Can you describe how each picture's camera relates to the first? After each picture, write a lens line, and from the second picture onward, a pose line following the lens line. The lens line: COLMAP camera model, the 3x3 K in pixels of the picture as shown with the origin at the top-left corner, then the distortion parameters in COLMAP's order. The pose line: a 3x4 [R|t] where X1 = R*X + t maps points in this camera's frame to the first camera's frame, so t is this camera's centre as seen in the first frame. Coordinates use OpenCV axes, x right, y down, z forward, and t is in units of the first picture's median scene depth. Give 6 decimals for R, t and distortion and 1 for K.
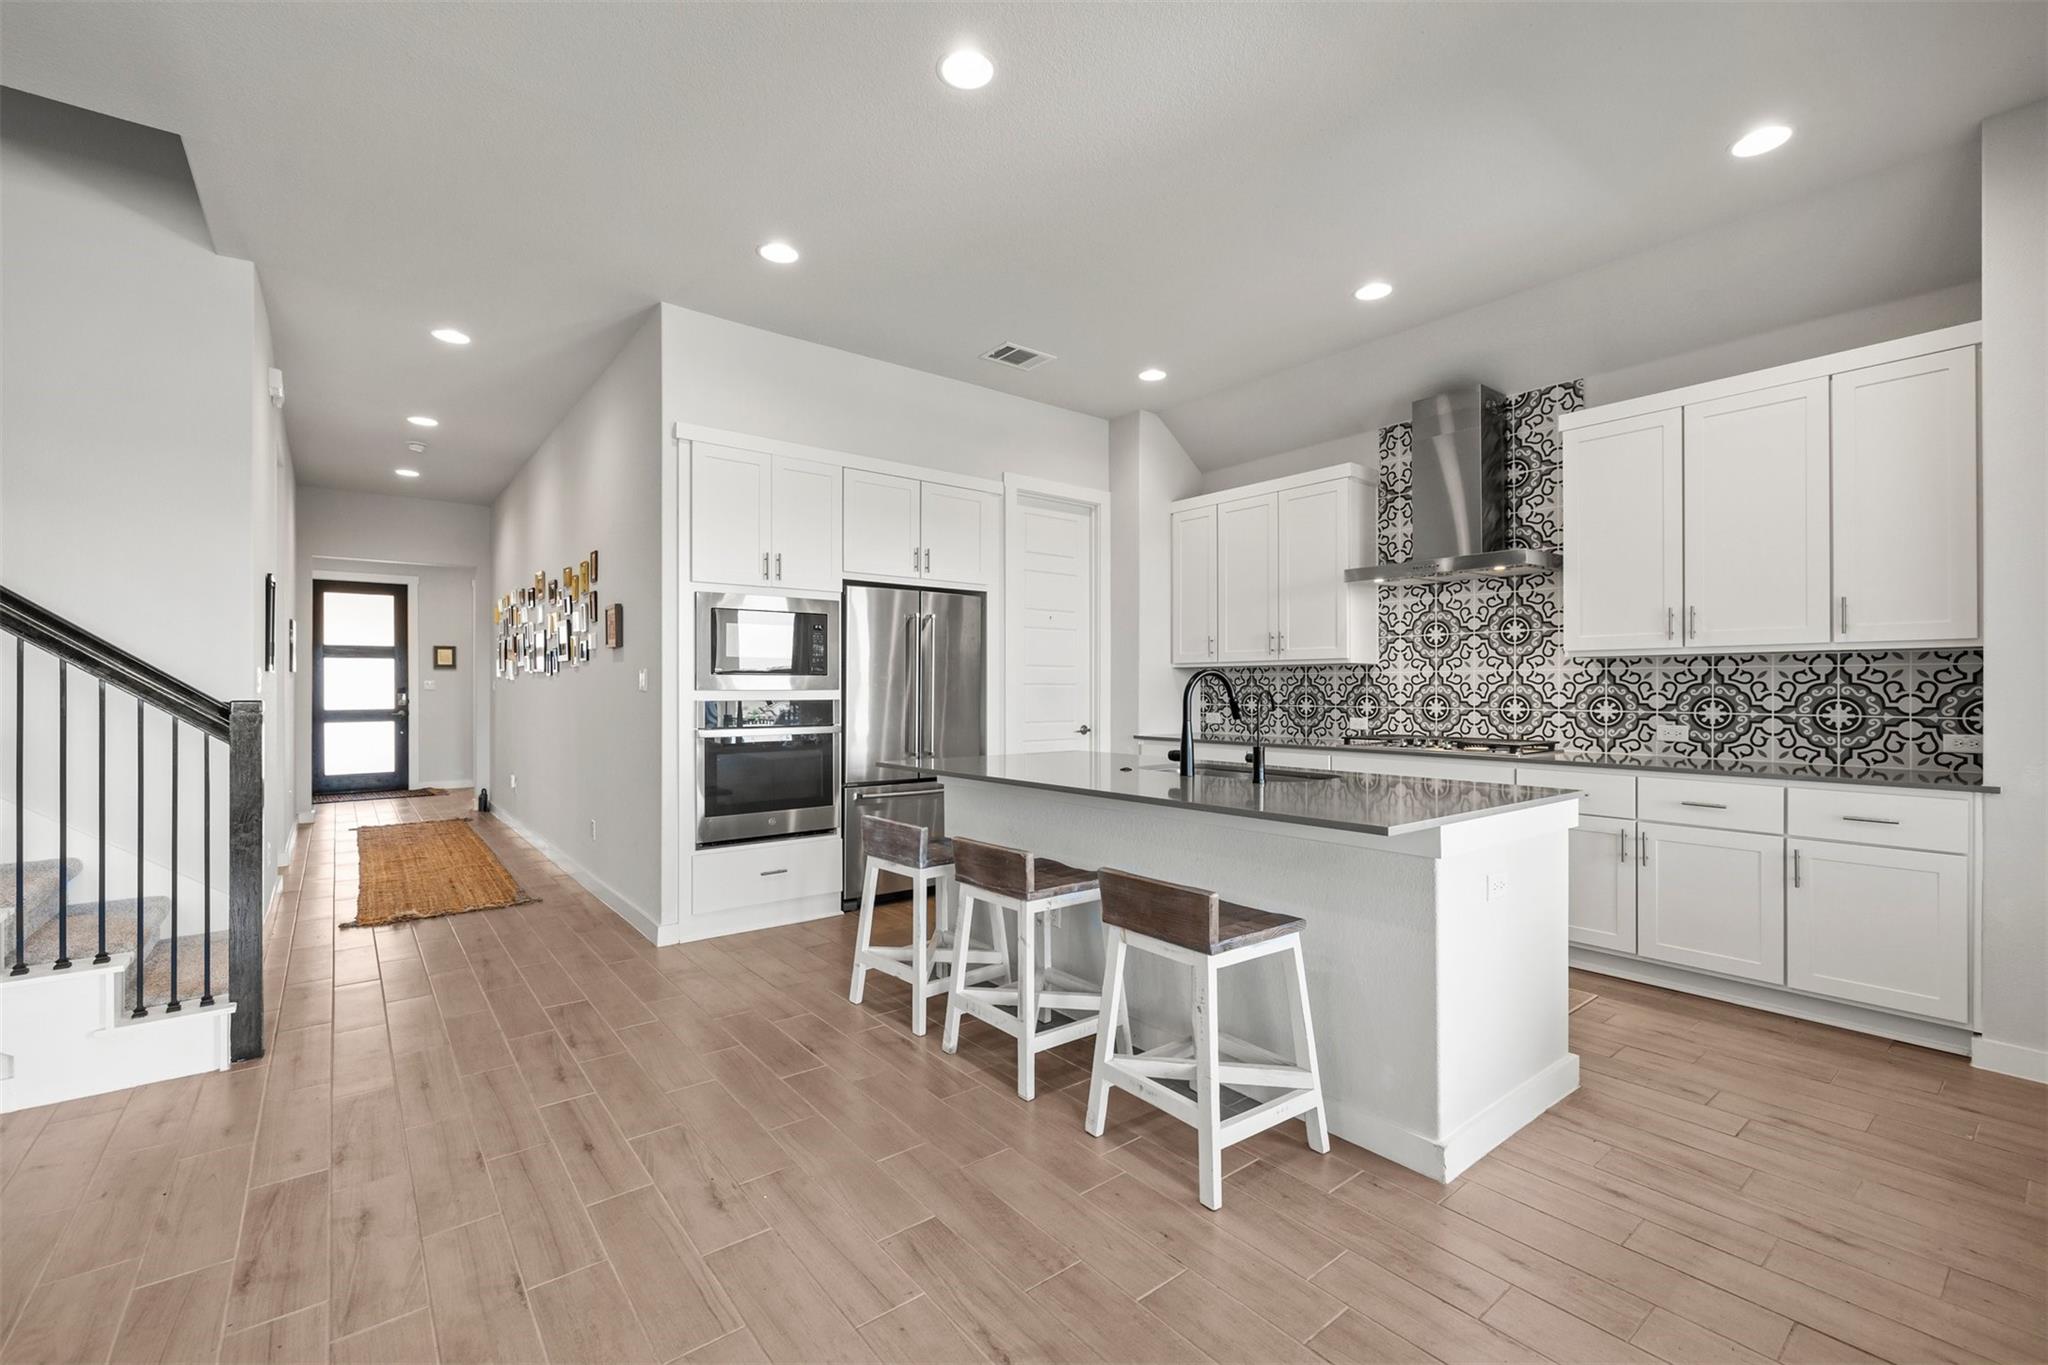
lens RADIAL K [[865.4, 0, 1017.9], [0, 865.4, 682.6], [0, 0, 1]] dist [-0.000627, 0.000443]
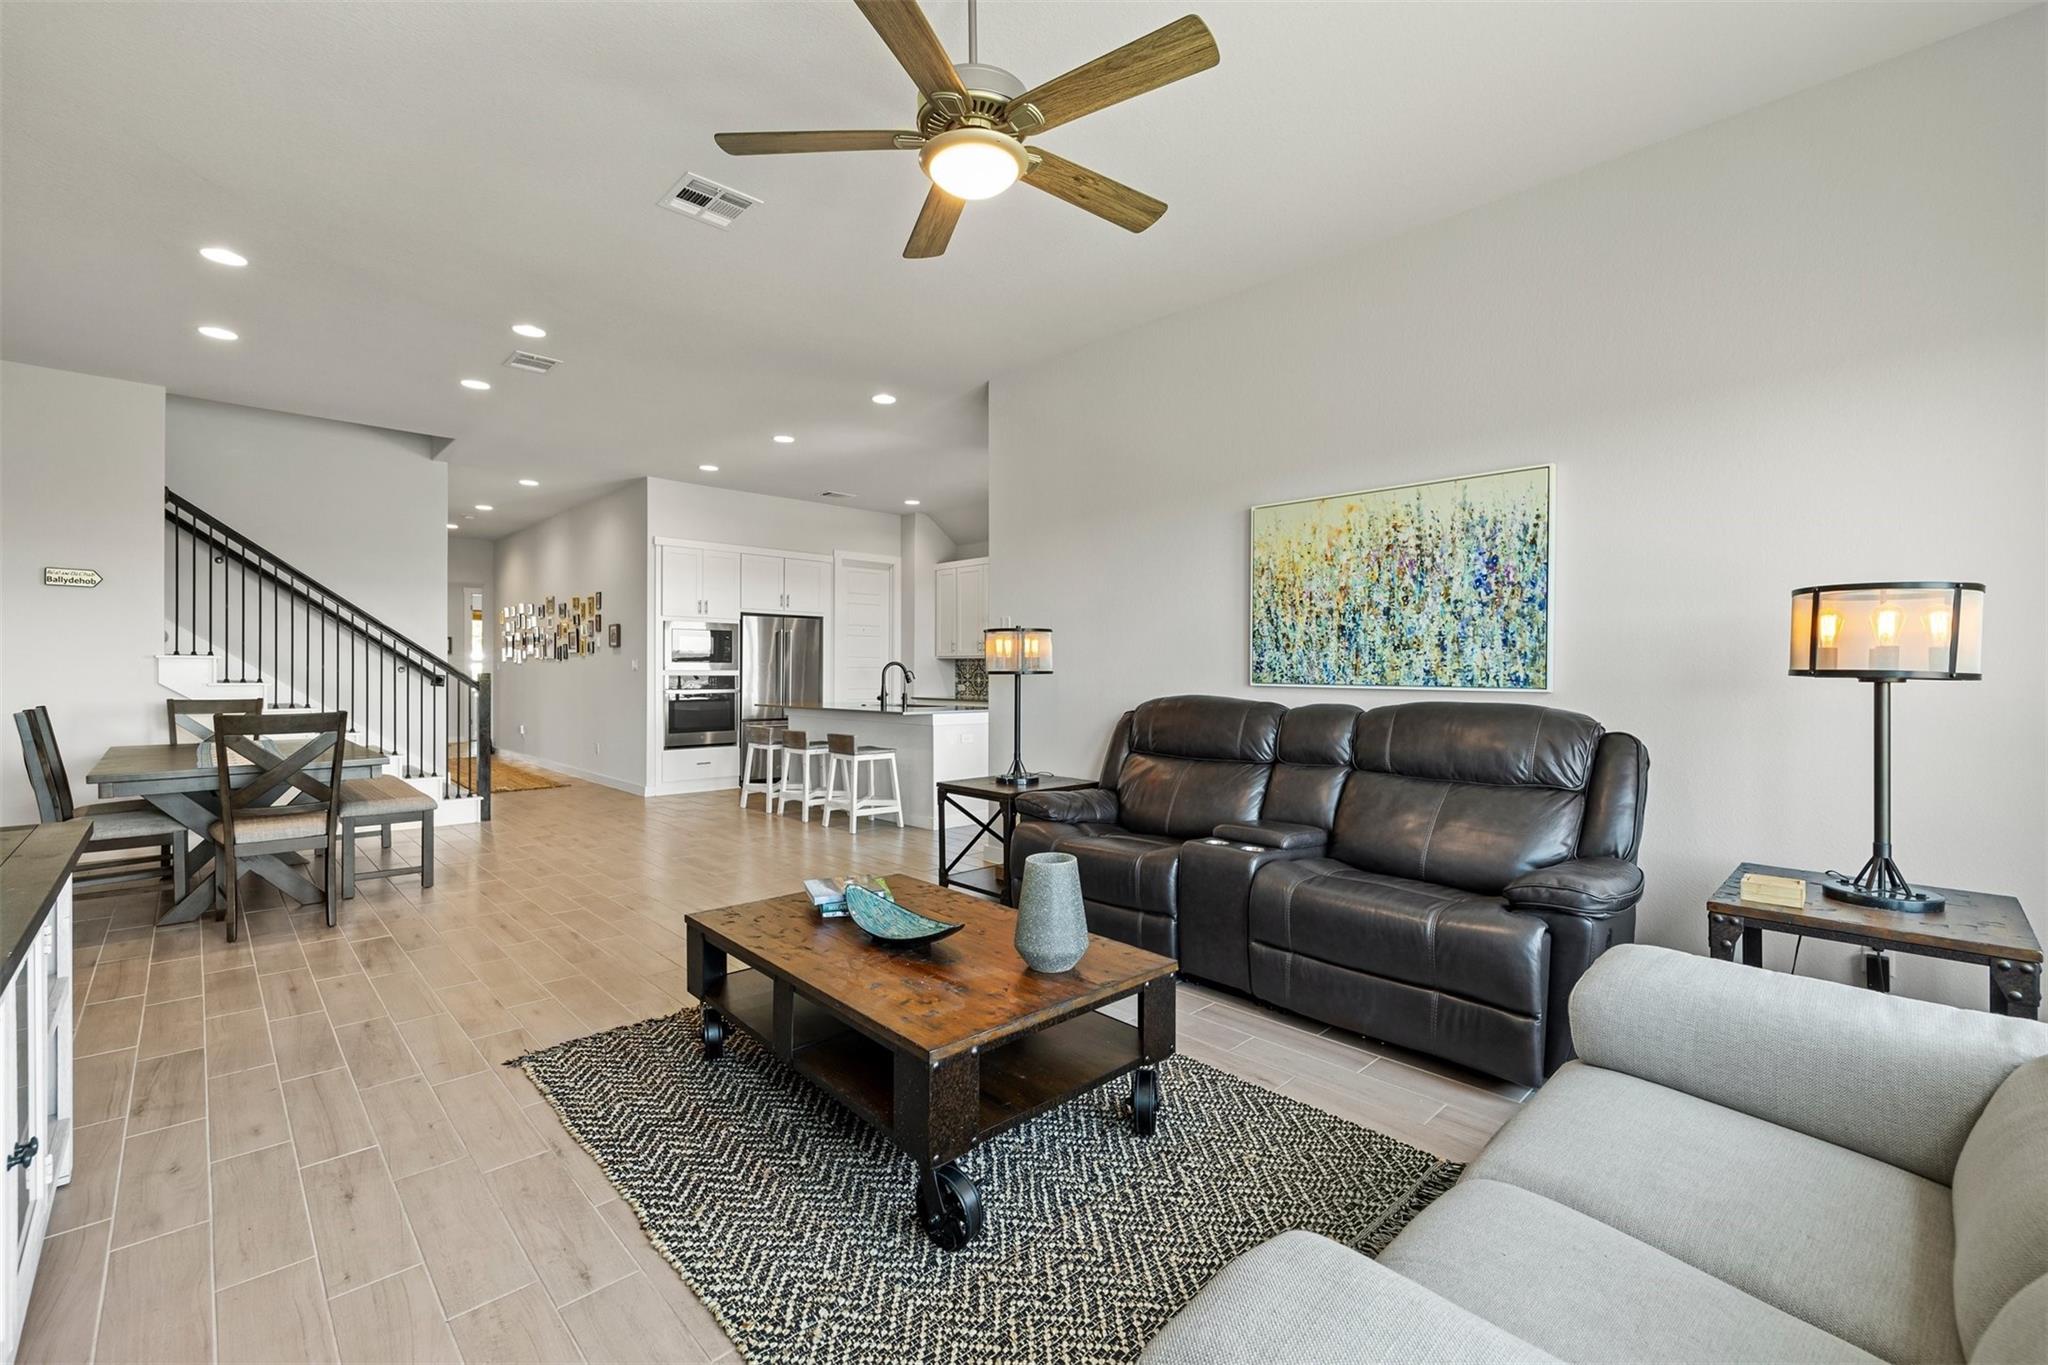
lens RADIAL K [[865.4, 0, 1023.3], [0, 865.4, 675.4], [0, 0, 1]] dist [-0.000627, 0.000443]
pose [[0.995149, 0.004067, 0.098300, 0.241854], [-0.005188, 0.999924, 0.011152, -0.005636], [-0.098247, -0.011608, 0.995094, -1.006305]]
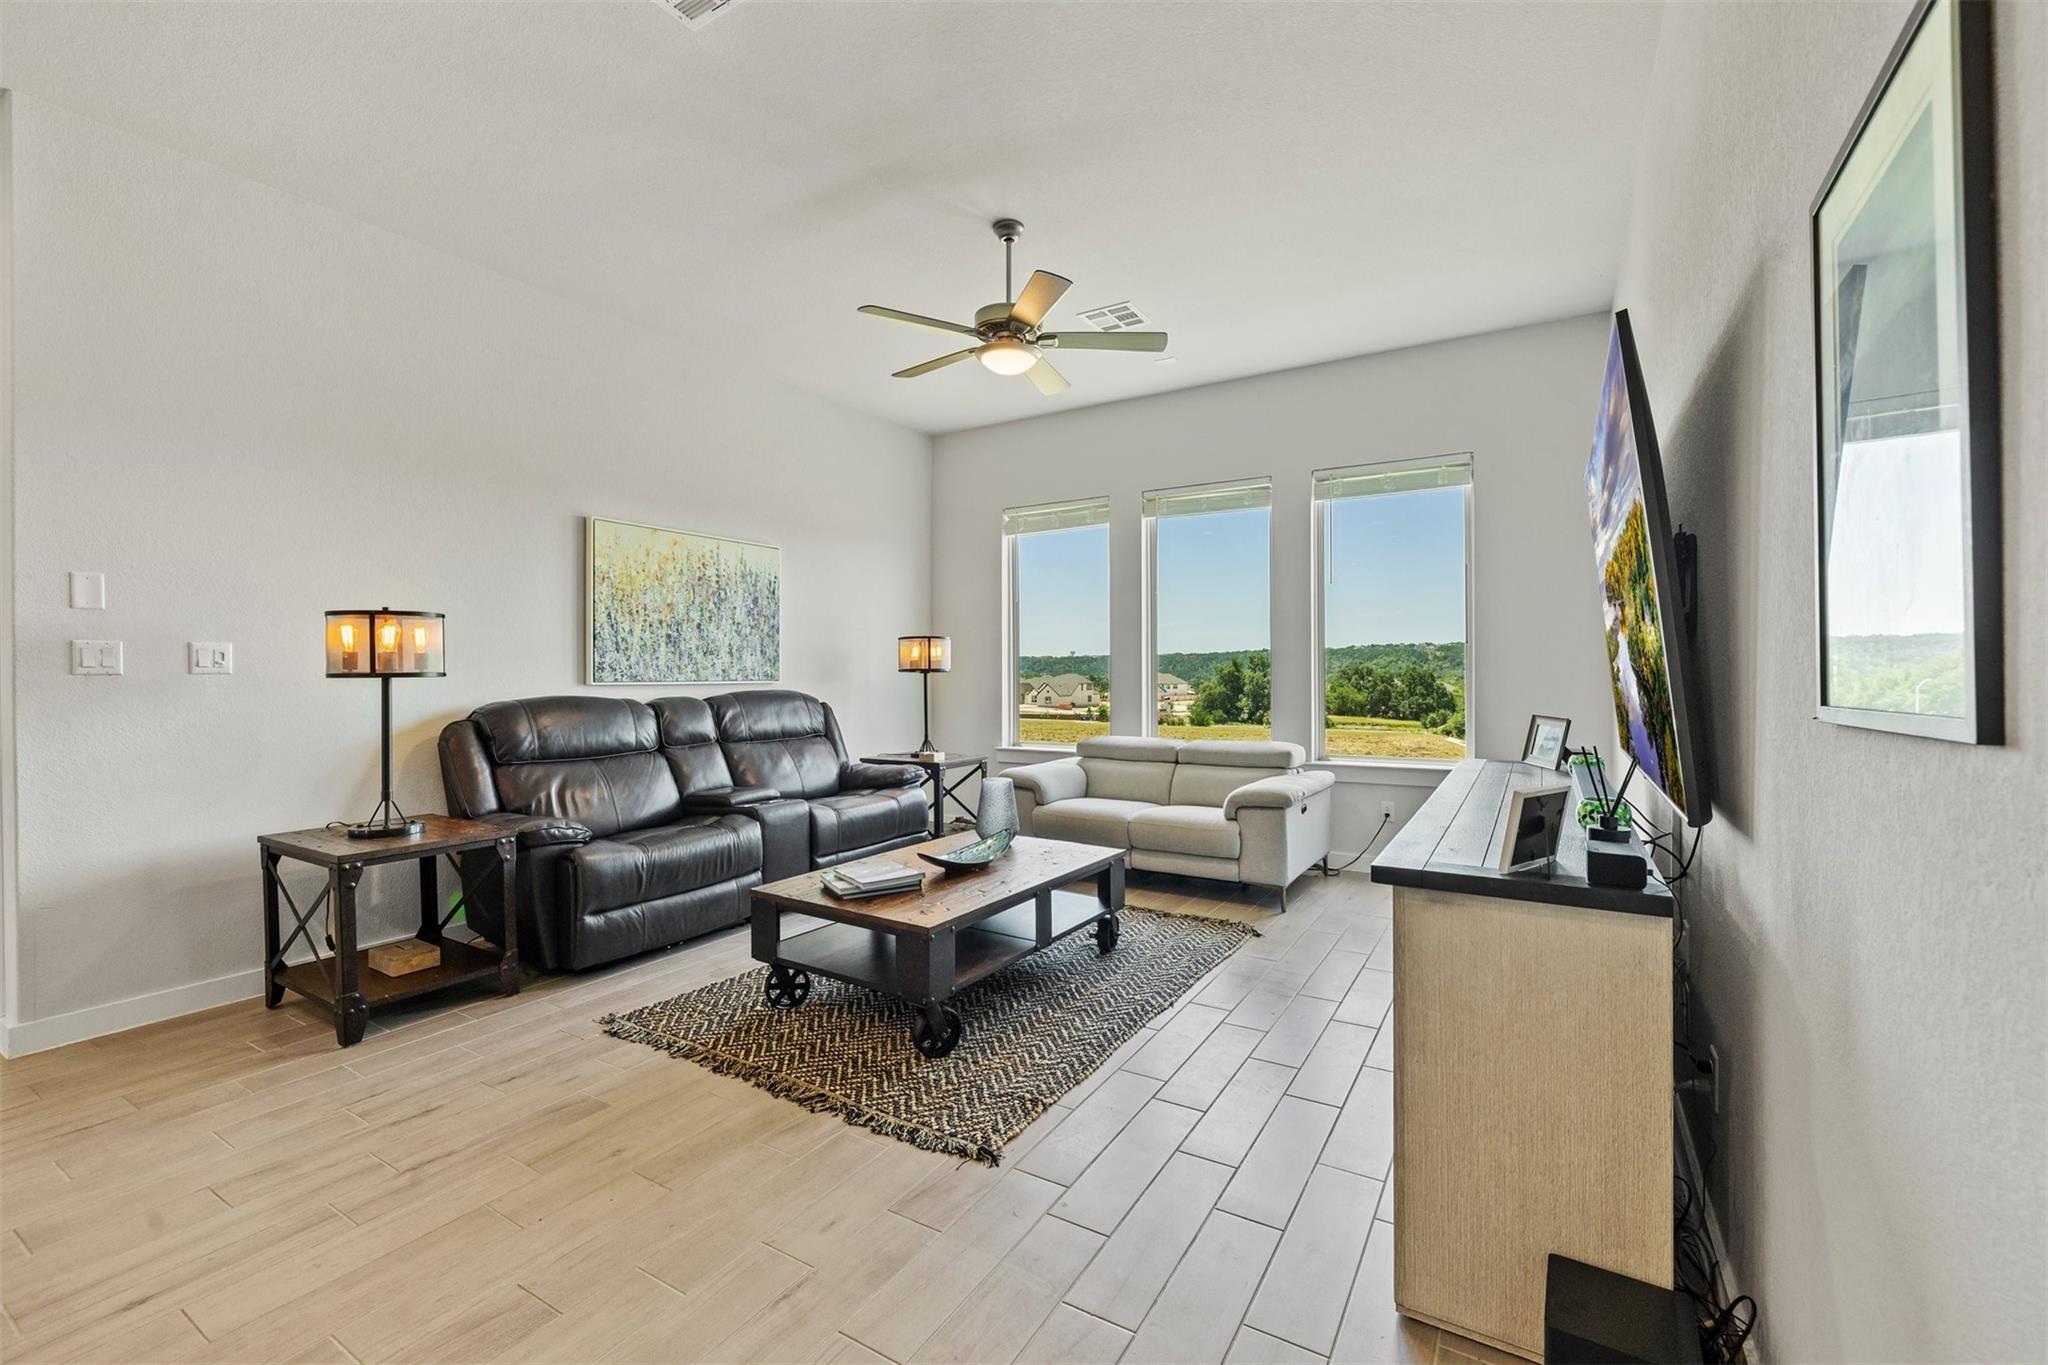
lens RADIAL K [[865.4, 0, 1010.6], [0, 865.4, 675.2], [0, 0, 1]] dist [-0.000627, 0.000443]
pose [[-0.339284, -0.002436, 0.940681, -0.507304], [-0.001366, 0.999997, 0.002097, 0.000700], [-0.940683, -0.000574, -0.339286, -0.222367]]
